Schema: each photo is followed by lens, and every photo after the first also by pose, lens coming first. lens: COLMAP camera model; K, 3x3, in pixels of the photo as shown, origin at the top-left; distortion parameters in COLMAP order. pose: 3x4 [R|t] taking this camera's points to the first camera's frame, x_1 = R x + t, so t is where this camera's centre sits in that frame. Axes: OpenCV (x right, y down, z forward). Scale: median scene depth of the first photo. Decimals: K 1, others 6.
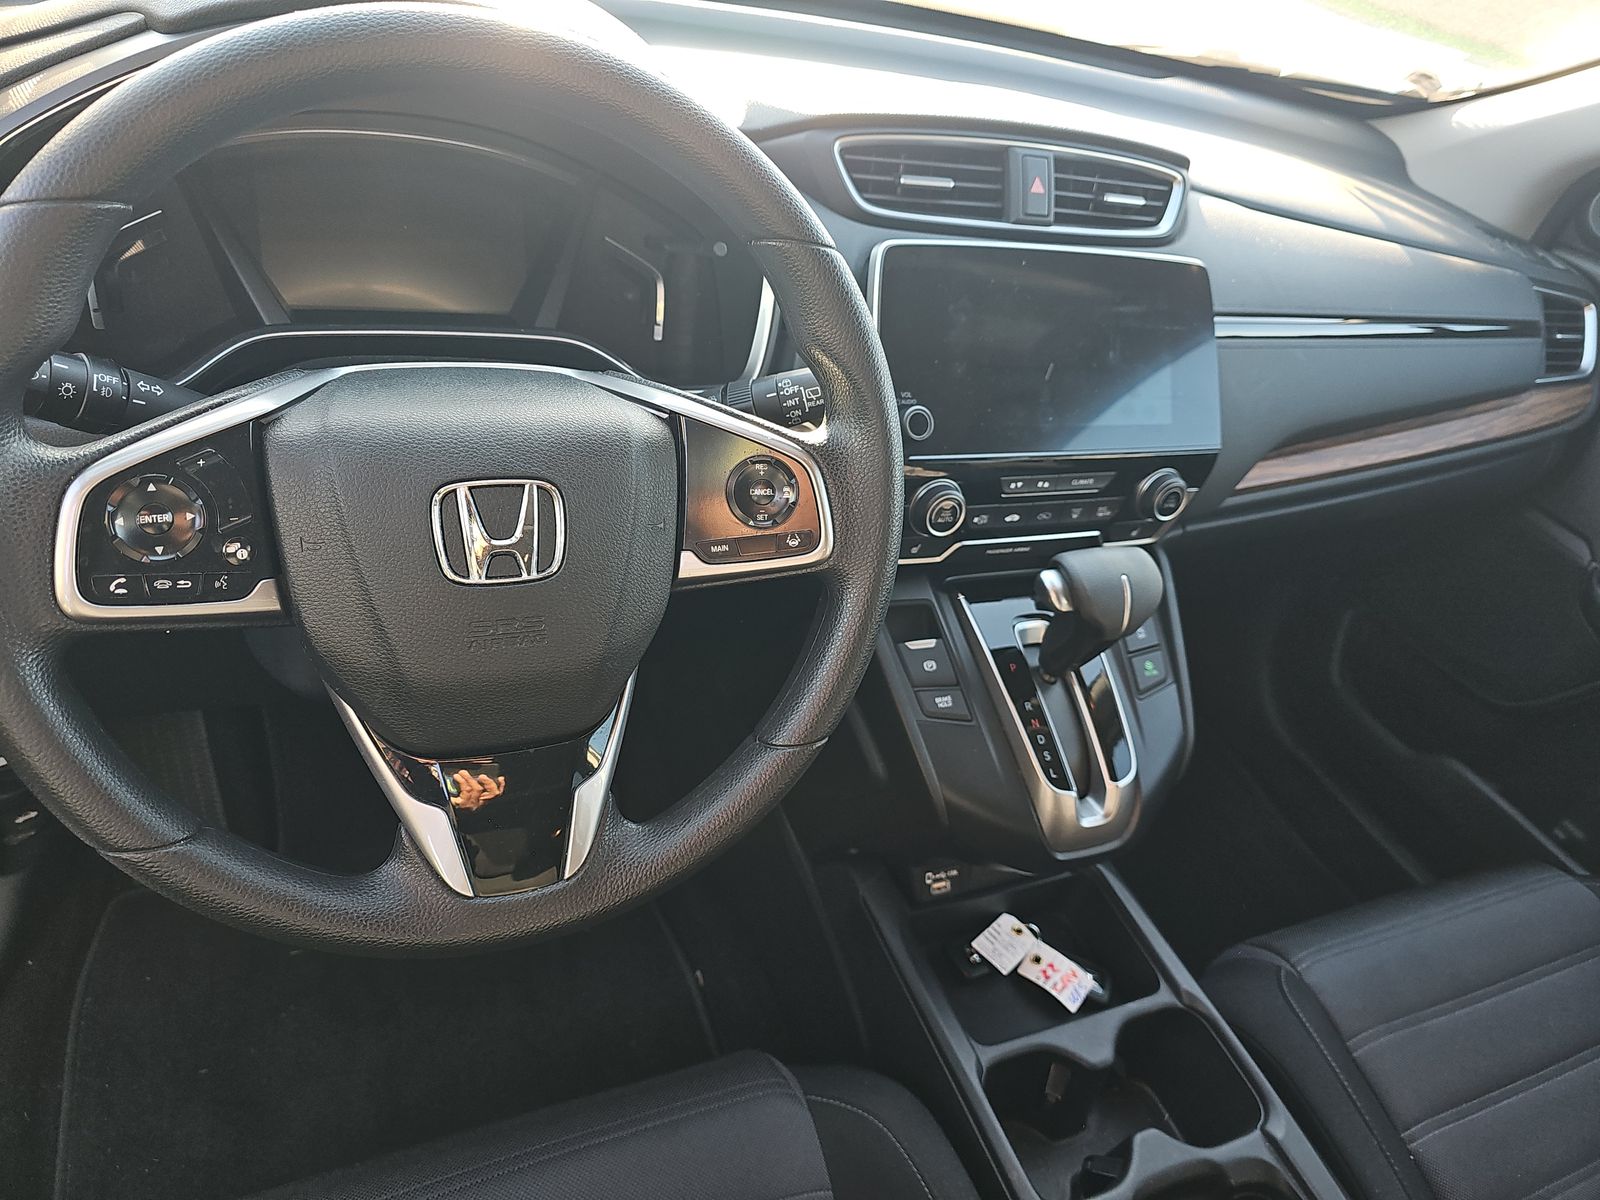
lens RADIAL K [[1046.5, 0, 795.0], [0, 1046.5, 602.8], [0, 0, 1]] dist [0.029833, -0.042837]
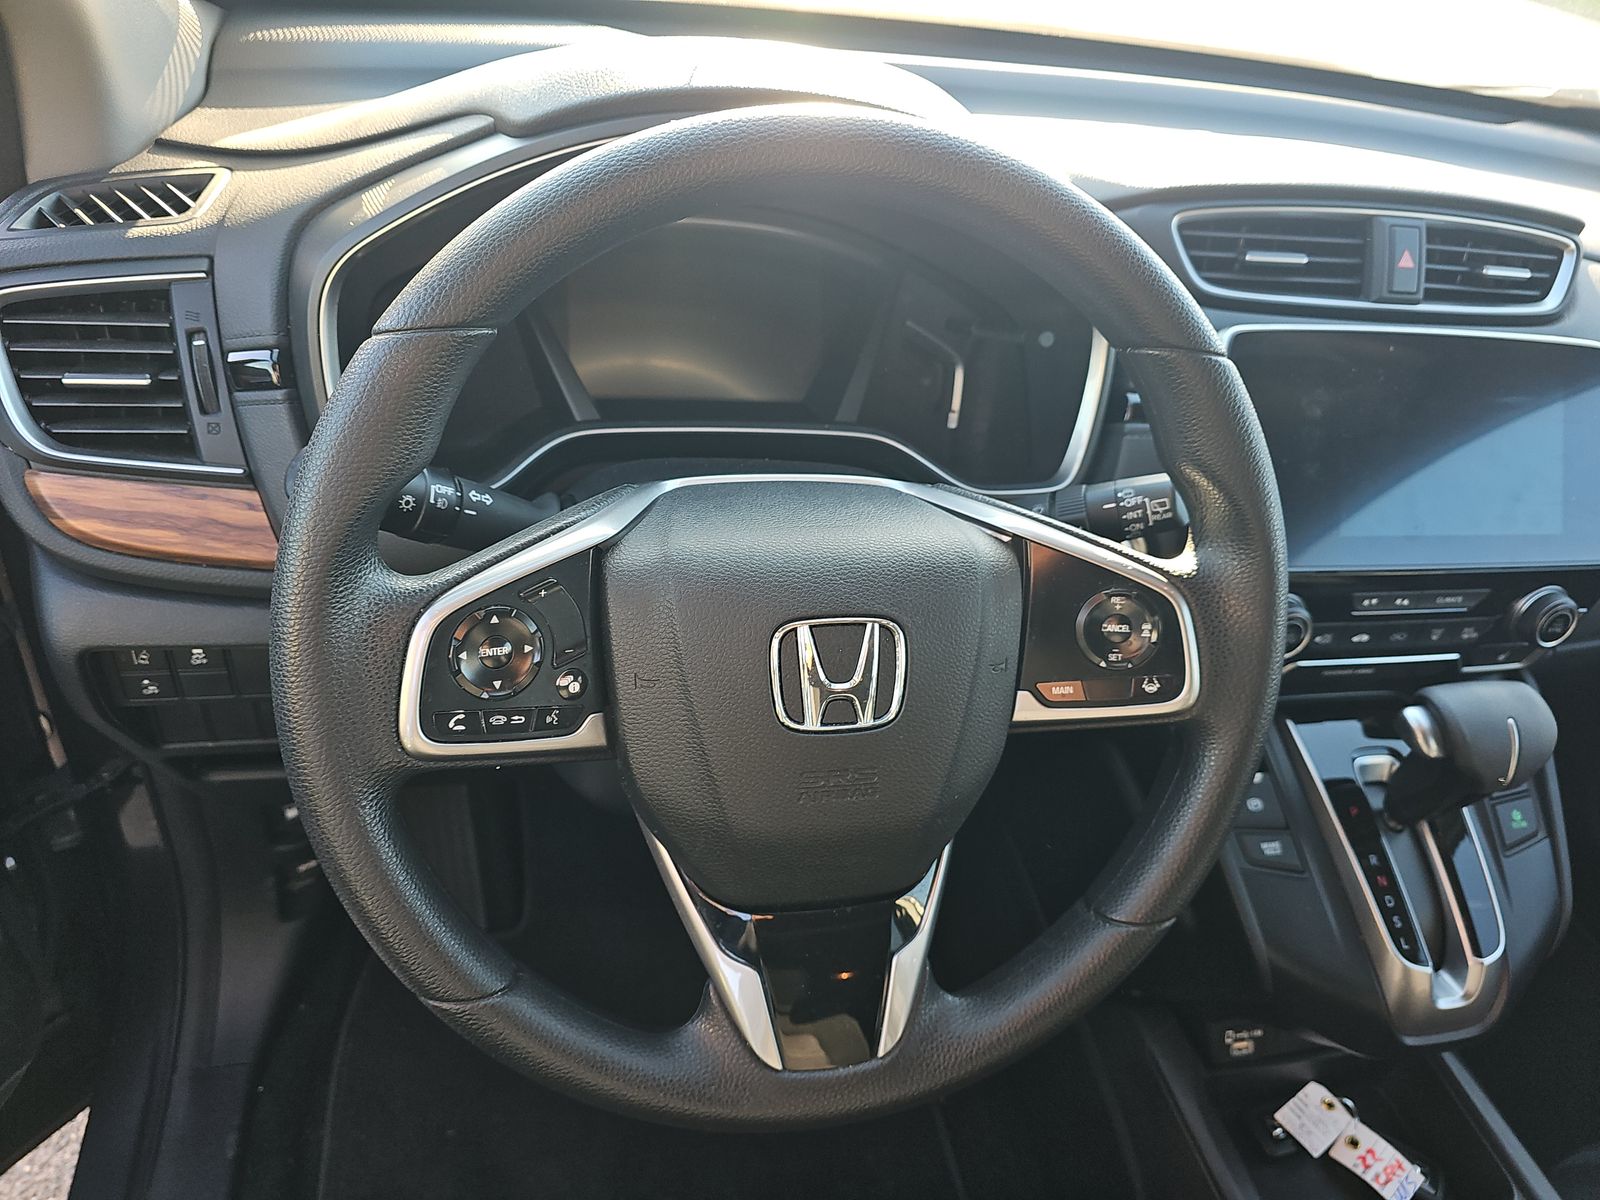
lens RADIAL K [[1046.5, 0, 794.3], [0, 1046.5, 611.5], [0, 0, 1]] dist [0.029833, -0.042837]
pose [[0.982076, 0.045130, -0.183004, -0.118122], [-0.050396, 0.998436, -0.024223, -0.074217], [0.181624, 0.033012, 0.982814, 0.078815]]
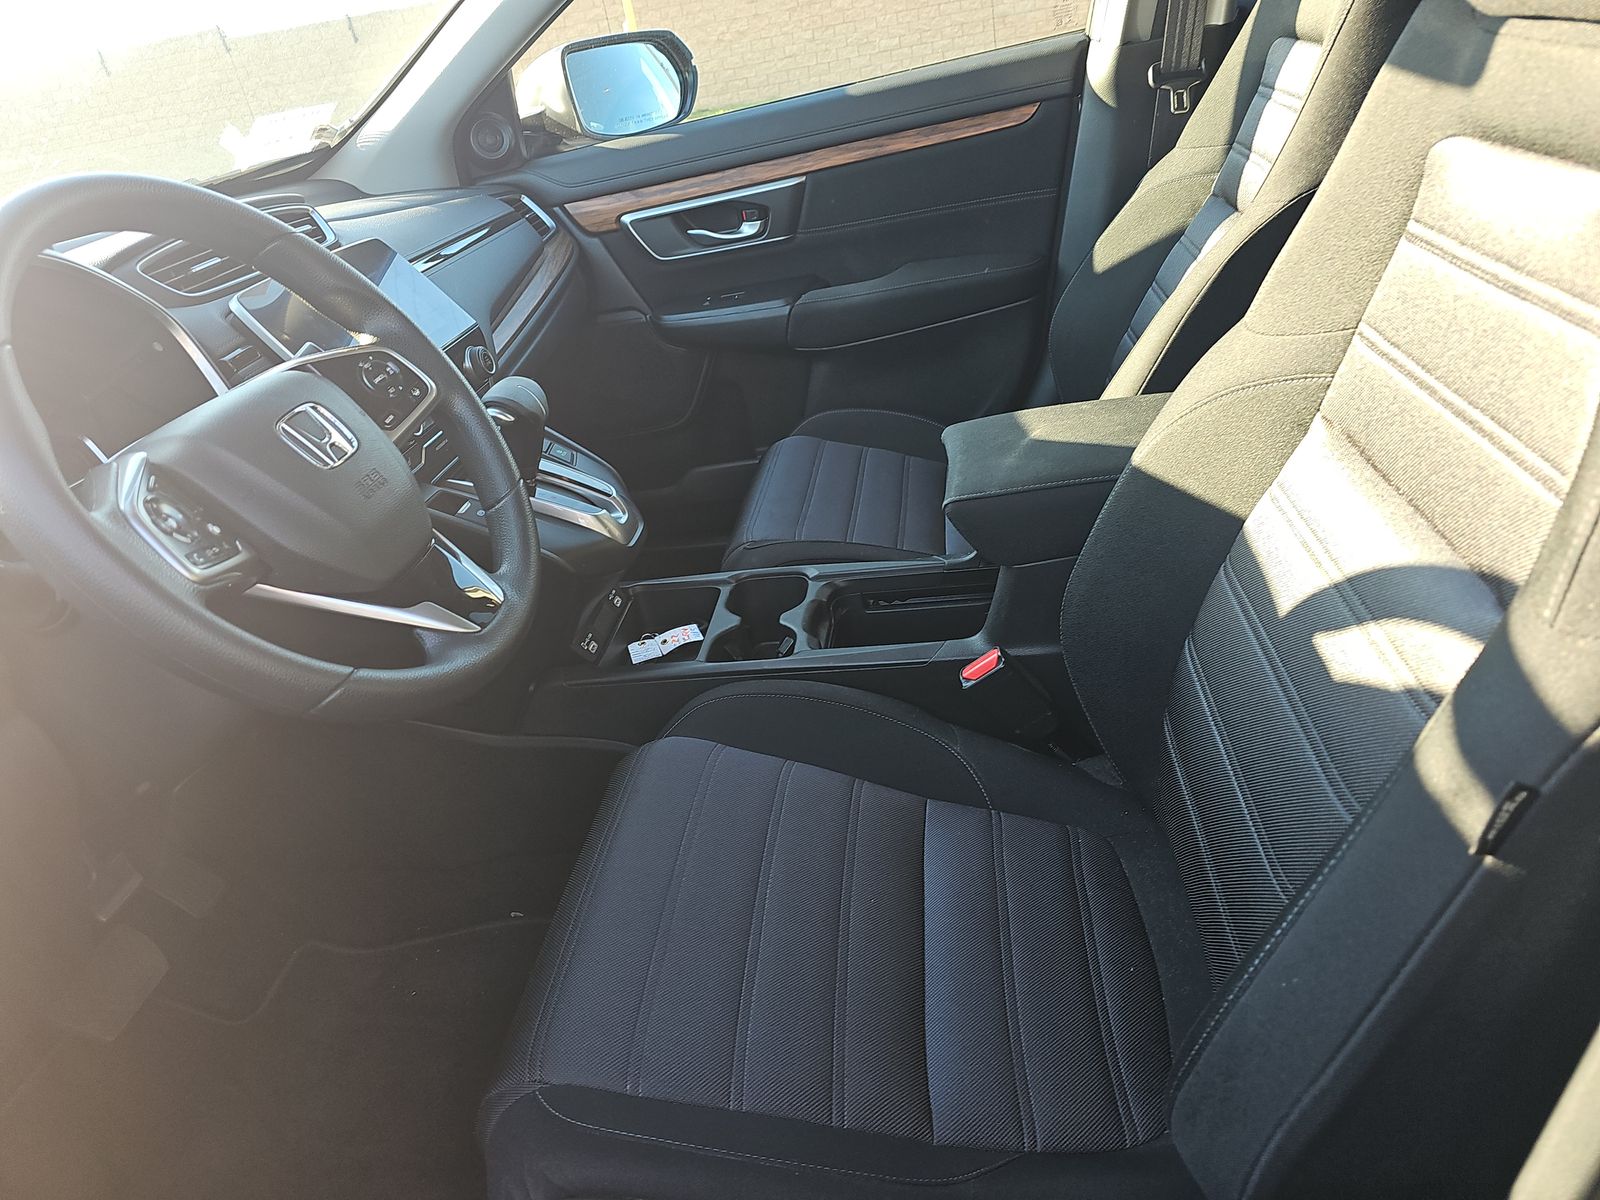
lens RADIAL K [[1046.5, 0, 805.9], [0, 1046.5, 607.4], [0, 0, 1]] dist [0.029833, -0.042837]
pose [[0.433107, -0.662193, 0.611489, -0.805456], [0.730983, 0.654965, 0.191532, 0.242631], [-0.527335, 0.364035, 0.767722, -0.381828]]
